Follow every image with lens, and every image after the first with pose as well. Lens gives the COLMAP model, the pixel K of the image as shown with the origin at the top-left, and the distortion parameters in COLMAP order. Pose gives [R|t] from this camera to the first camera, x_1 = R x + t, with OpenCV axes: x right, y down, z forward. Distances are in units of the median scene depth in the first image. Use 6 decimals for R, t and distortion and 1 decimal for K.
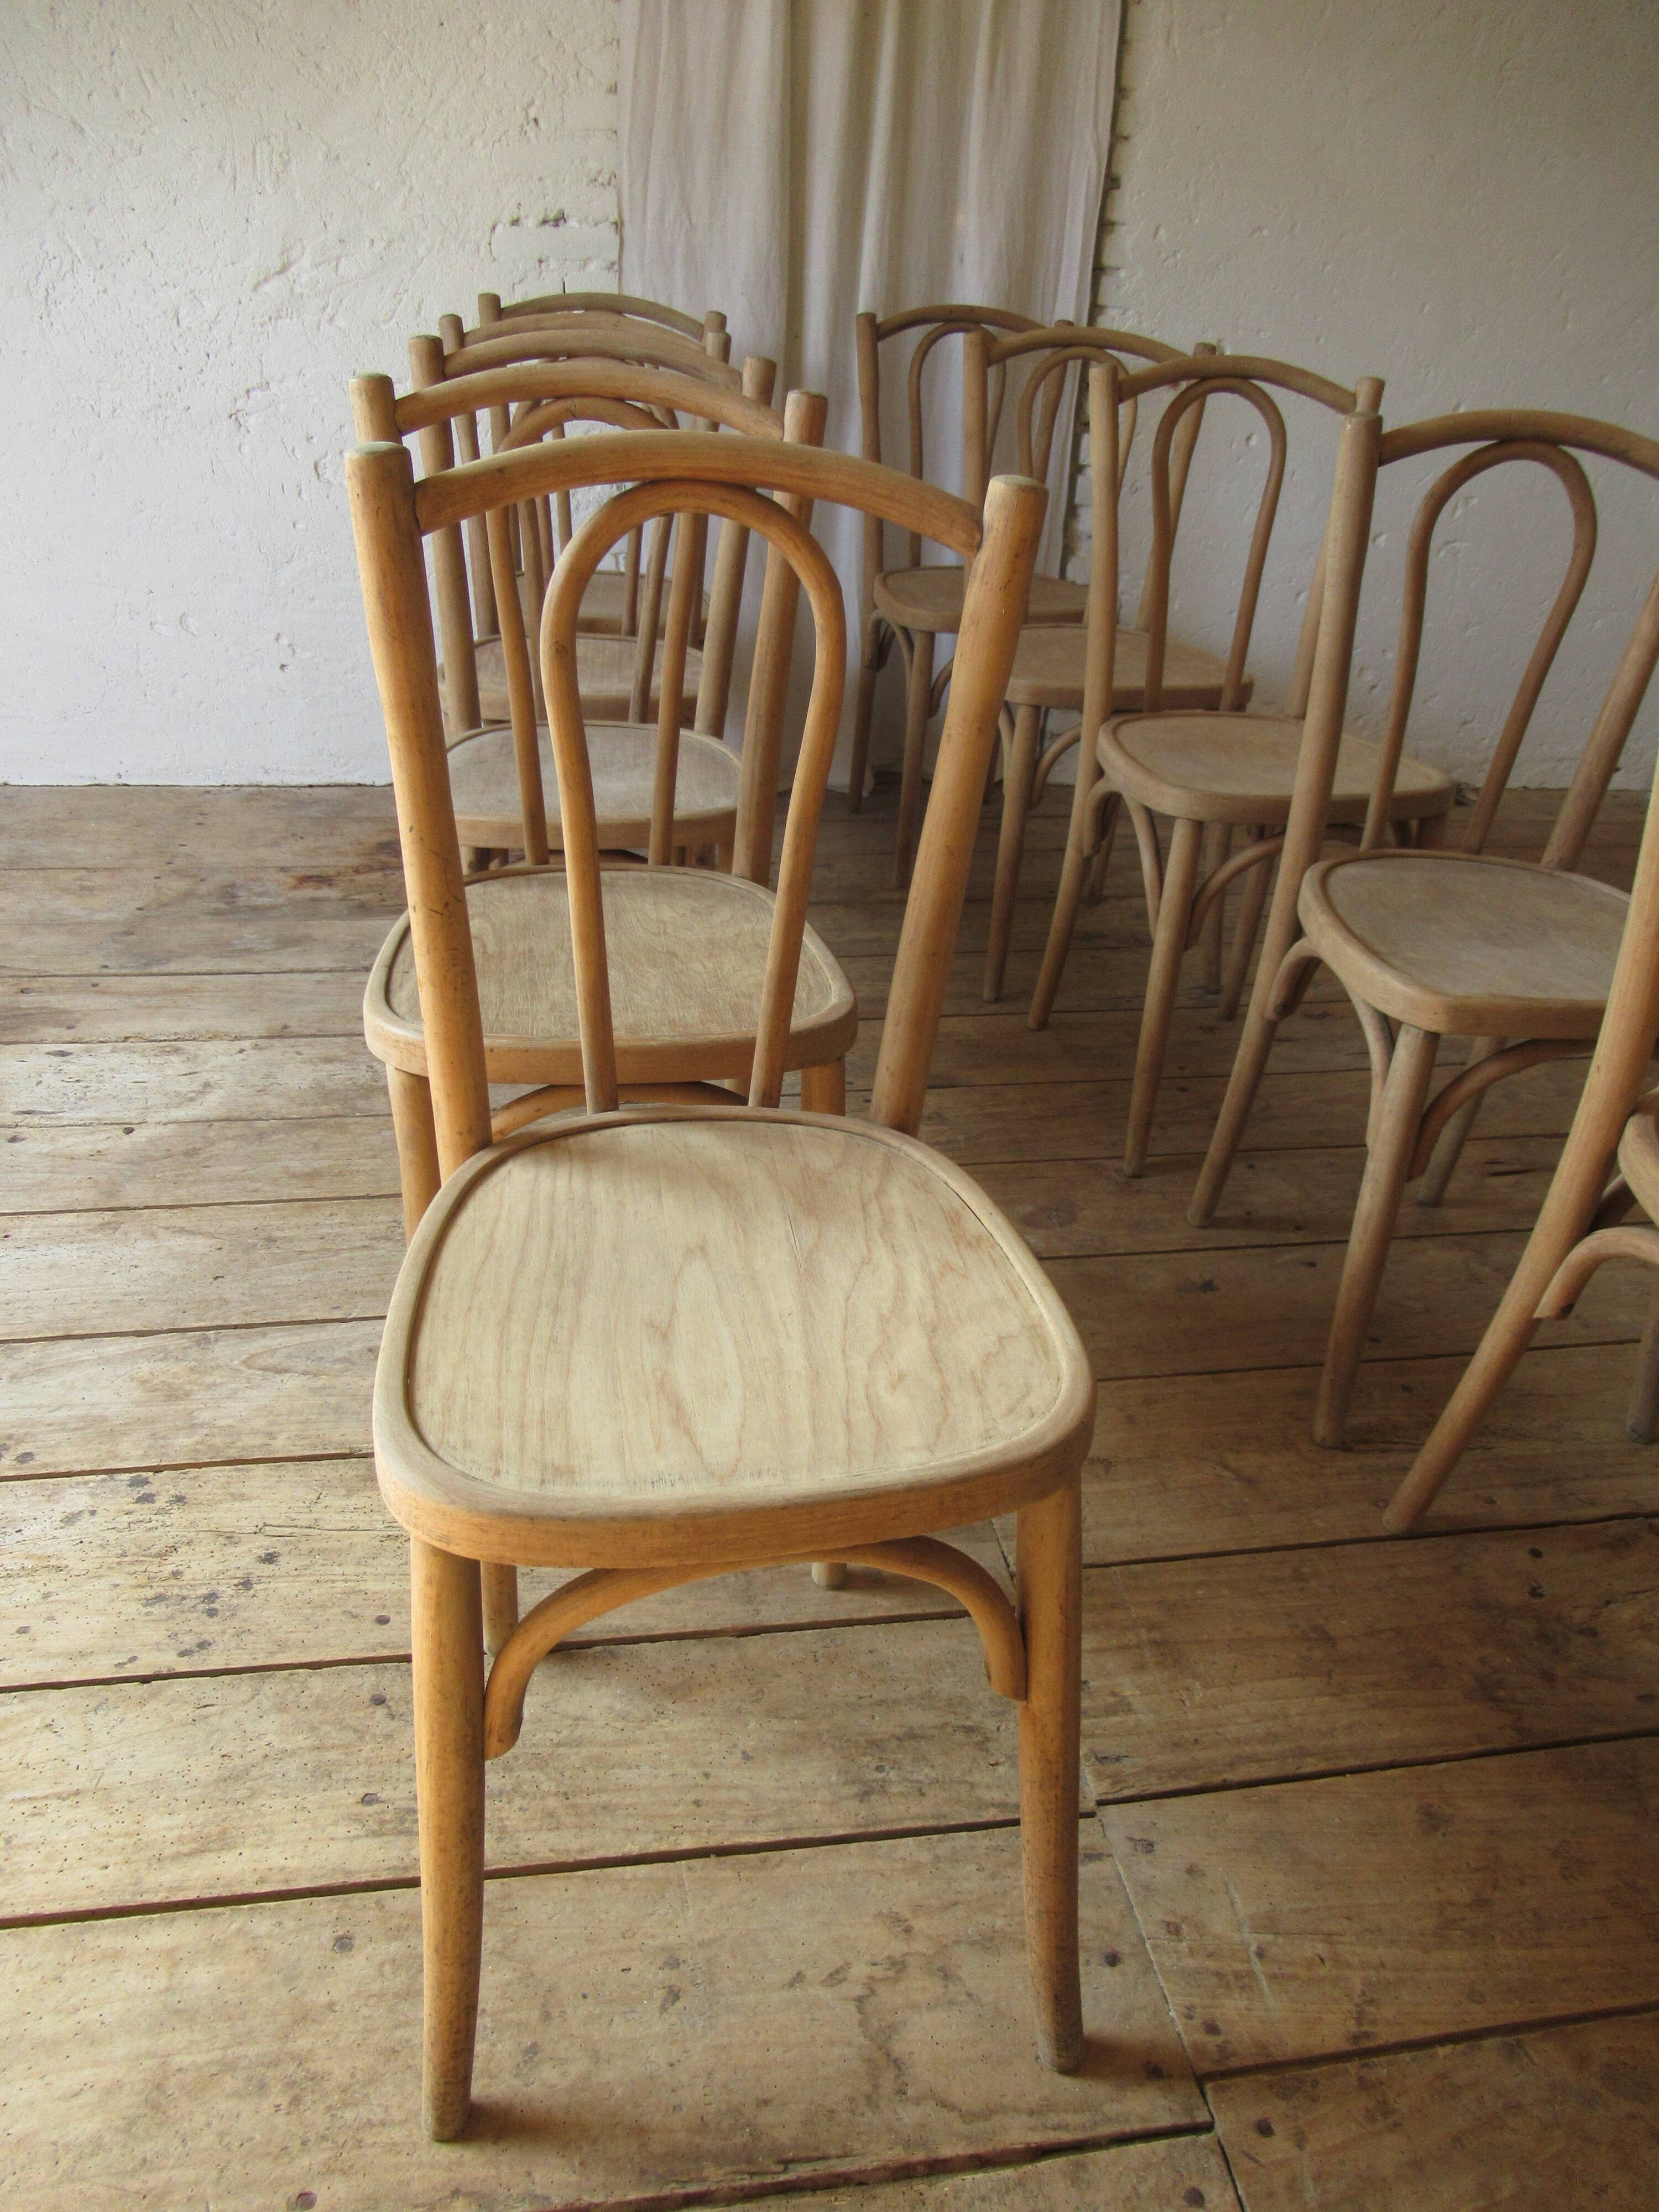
lens RADIAL K [[1656.7, 0, 830.7], [0, 1656.7, 1116.2], [0, 0, 1]] dist [-0.012333, 0.003847]
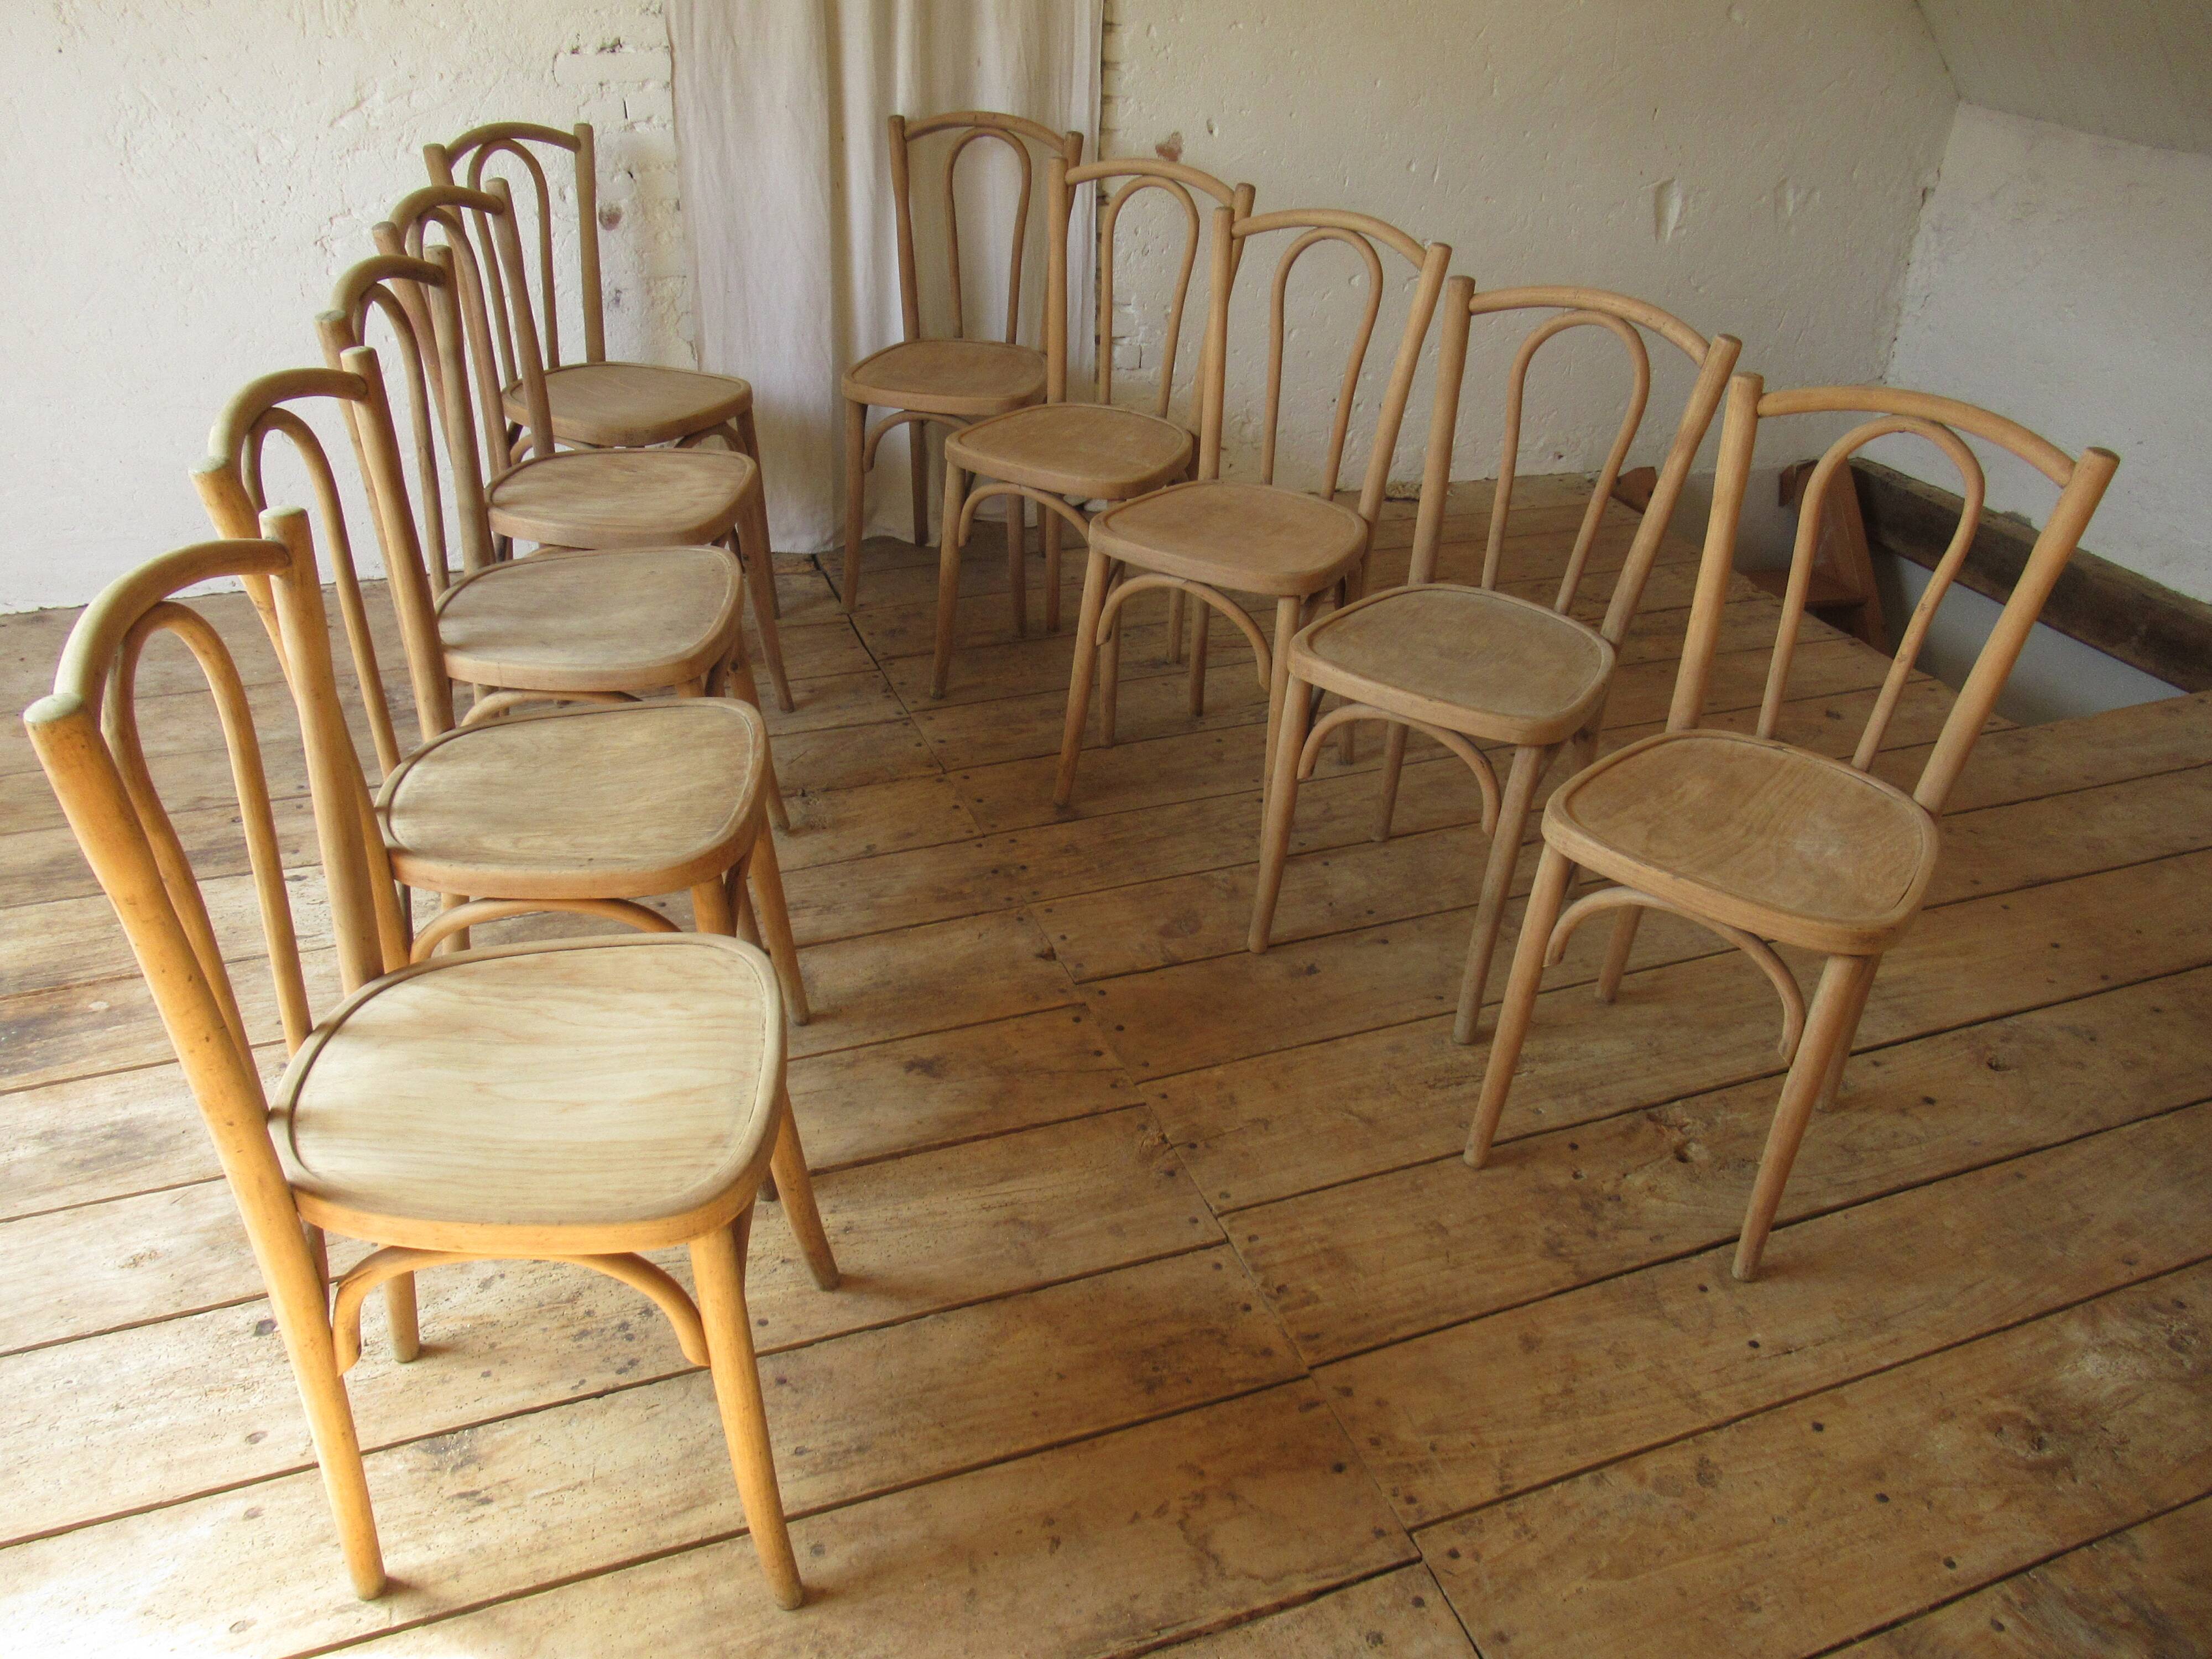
lens RADIAL K [[1656.7, 0, 1102.2], [0, 1656.7, 845.0], [0, 0, 1]] dist [-0.012333, 0.003847]
pose [[0.980505, -0.109862, 0.162913, -0.174522], [0.099427, 0.992515, 0.070904, -0.135570], [-0.169483, -0.053323, 0.984089, -0.313593]]
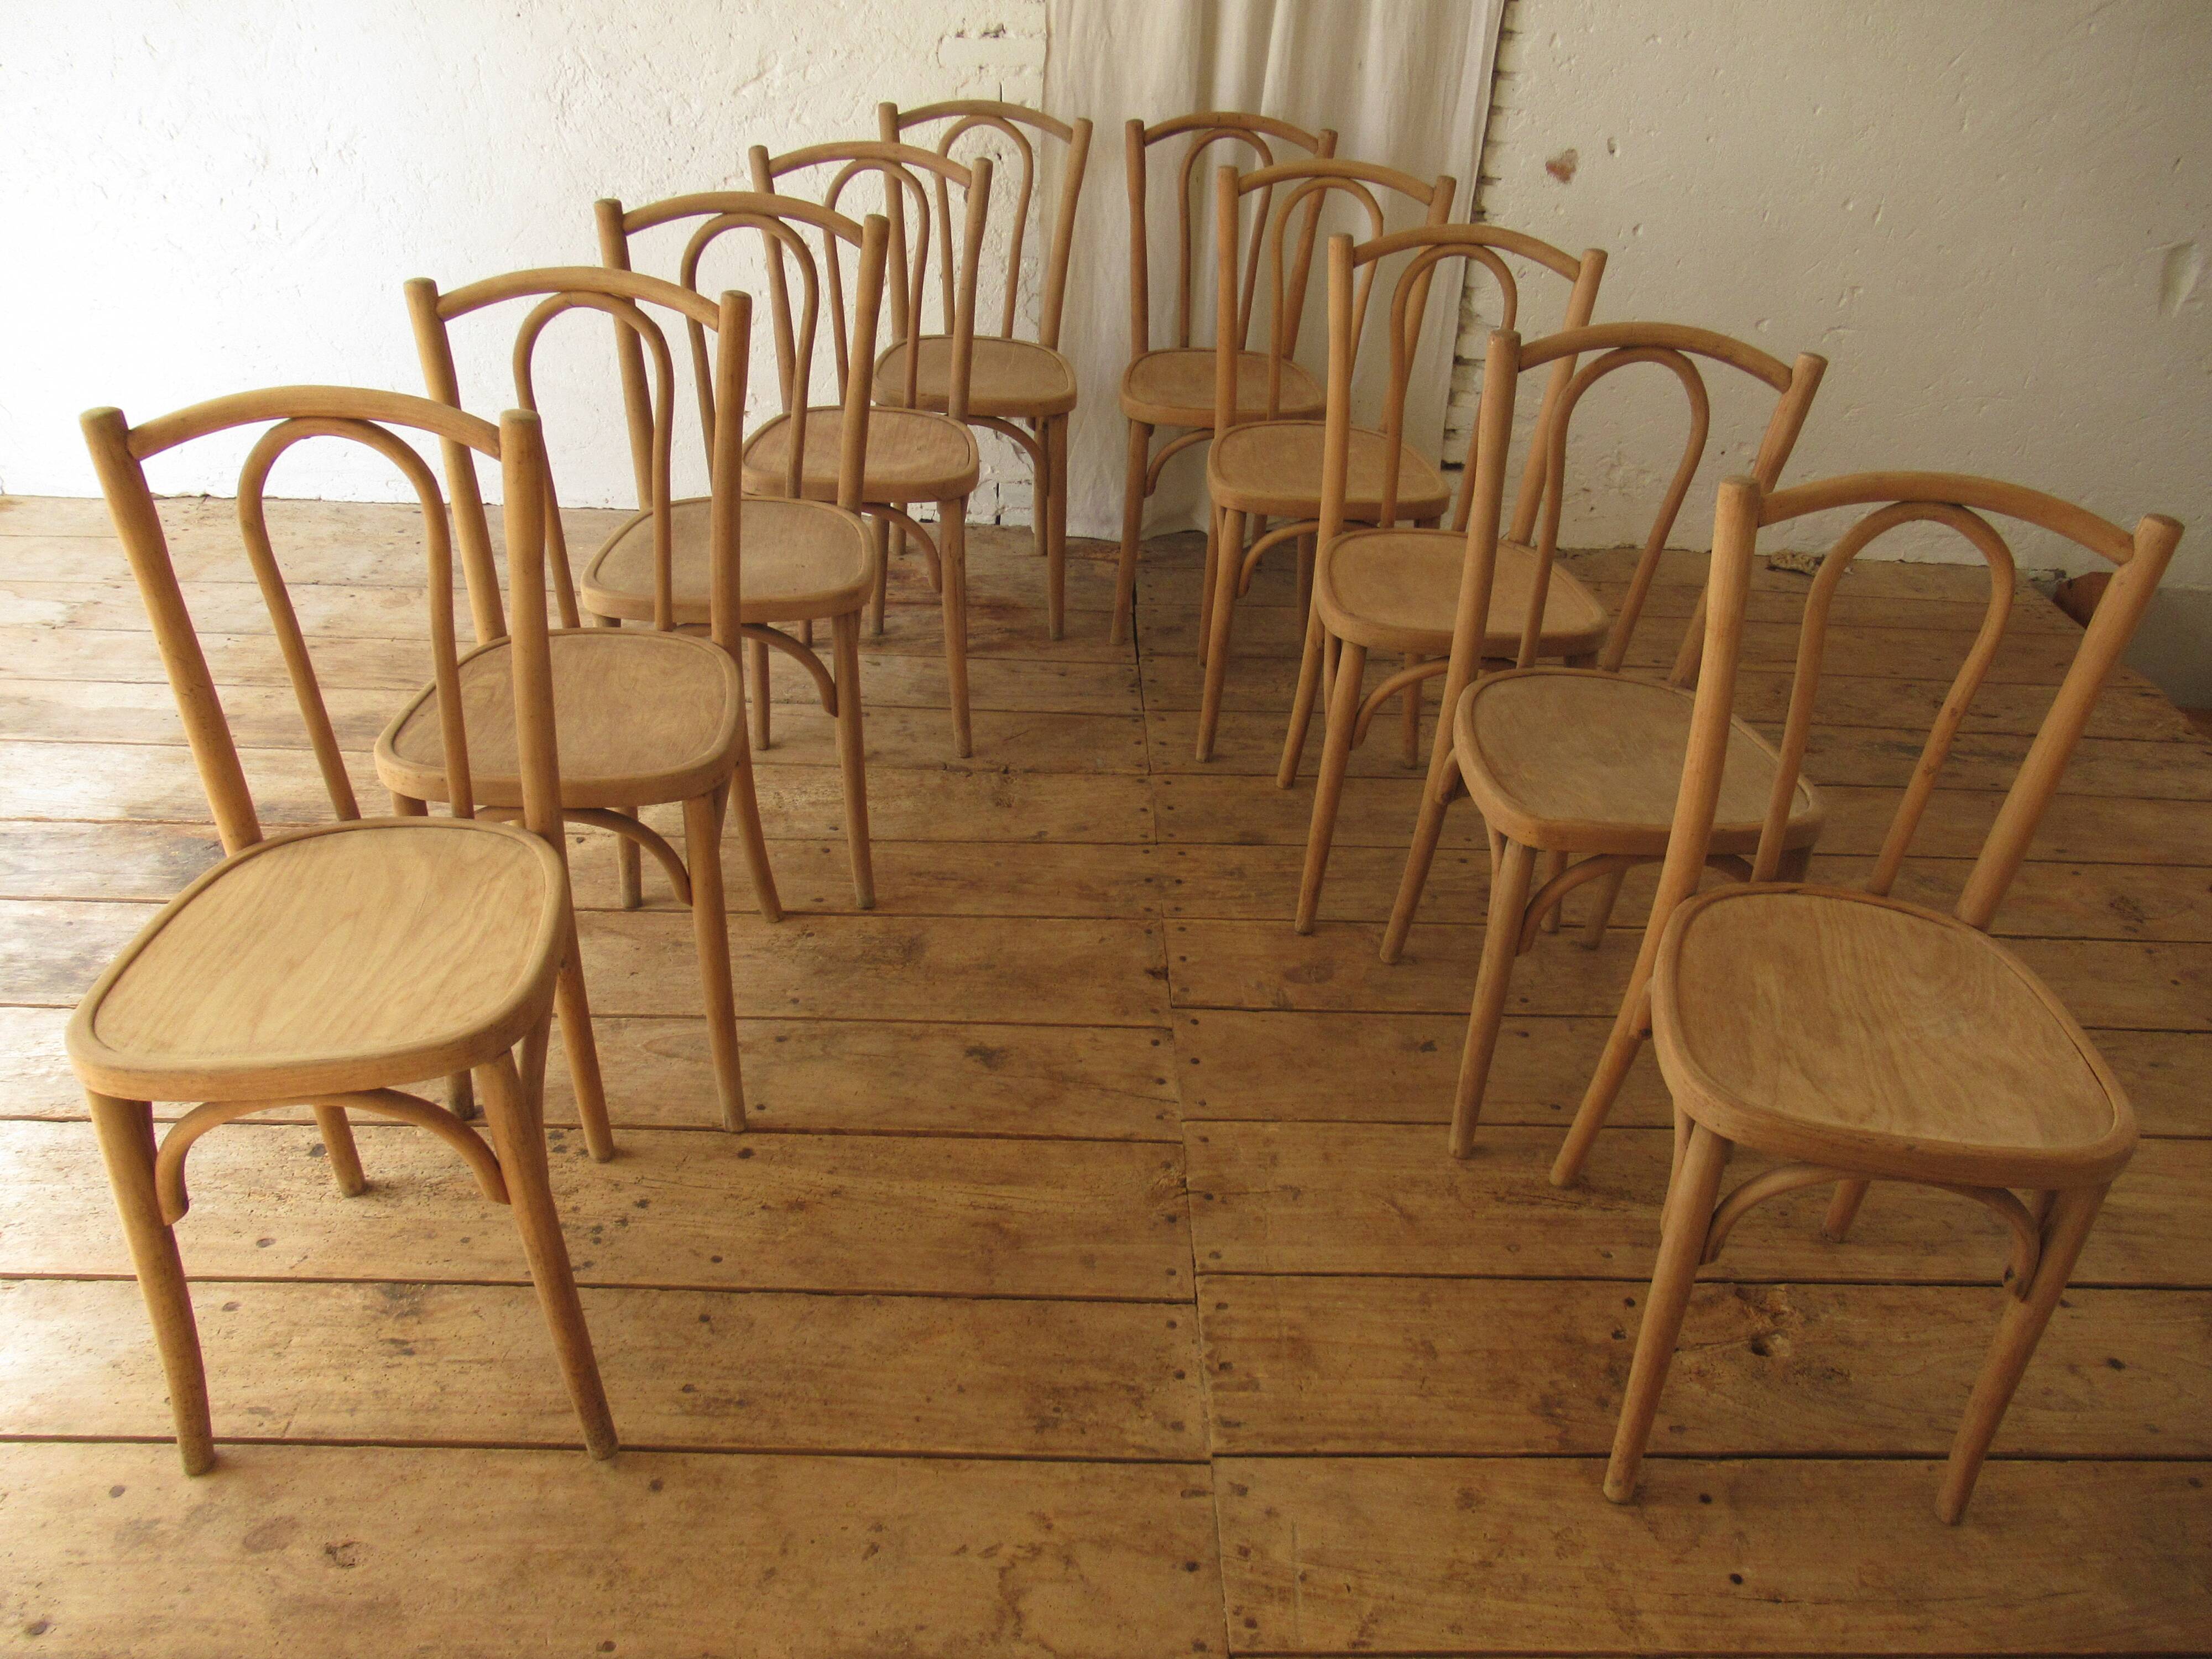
lens RADIAL K [[1656.7, 0, 1095.3], [0, 1656.7, 840.3], [0, 0, 1]] dist [-0.012333, 0.003847]
pose [[0.988648, 0.073929, -0.130805, 0.182113], [-0.066642, 0.996017, 0.059238, -0.134115], [0.134664, -0.049848, 0.989637, -0.273658]]
